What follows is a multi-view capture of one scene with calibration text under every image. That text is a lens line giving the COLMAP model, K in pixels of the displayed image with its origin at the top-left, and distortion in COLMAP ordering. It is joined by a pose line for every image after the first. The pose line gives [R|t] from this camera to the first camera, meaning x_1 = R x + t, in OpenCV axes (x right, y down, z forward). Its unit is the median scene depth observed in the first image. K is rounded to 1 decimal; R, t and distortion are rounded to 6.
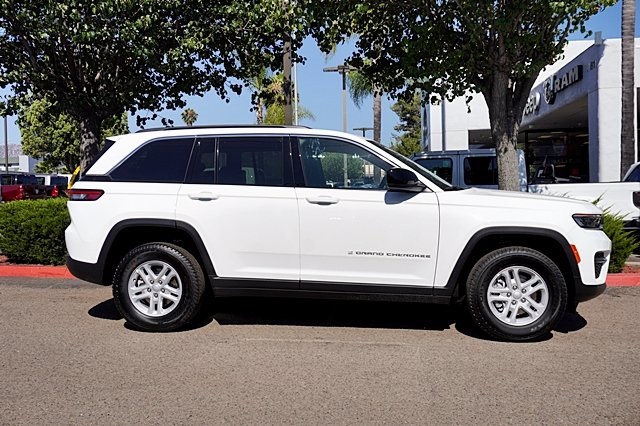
lens RADIAL K [[668.1, 0, 323.4], [0, 668.1, 212.2], [0, 0, 1]] dist [0.001203, 0.000000]
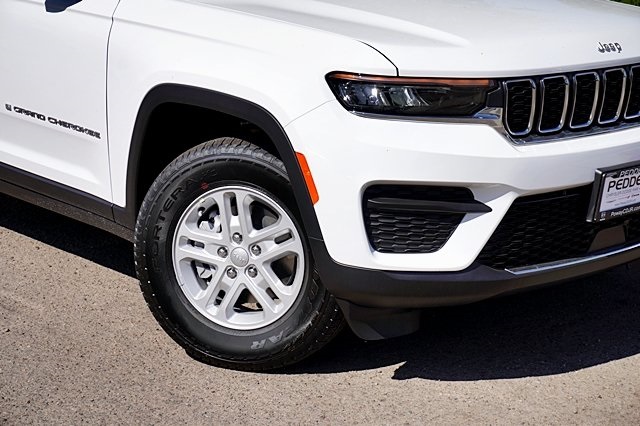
lens RADIAL K [[1408.5, 0, 316.5], [0, 1408.5, 215.5], [0, 0, 1]] dist [-0.043095, 0.000000]
pose [[0.732701, 0.163008, -0.660740, 0.890238], [-0.033464, 0.978346, 0.204254, -0.078191], [0.679727, -0.127545, 0.722290, 0.410093]]
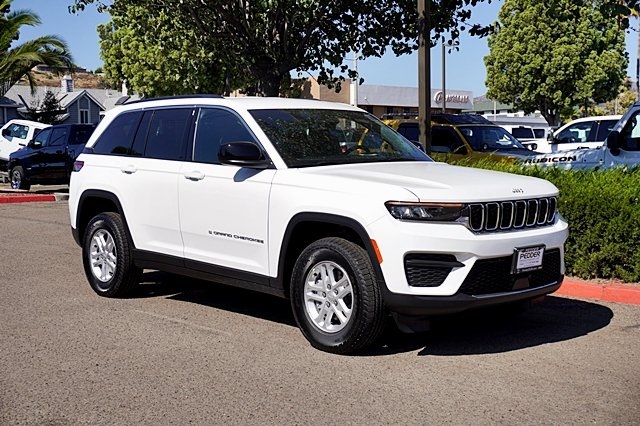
lens RADIAL K [[955.9, 0, 323.5], [0, 955.9, 208.7], [0, 0, 1]] dist [0.090401, 0.000000]
pose [[0.747164, 0.044647, -0.663139, 1.058978], [-0.017654, 0.998722, 0.047349, -0.040136], [0.664406, -0.023671, 0.746997, 0.097153]]
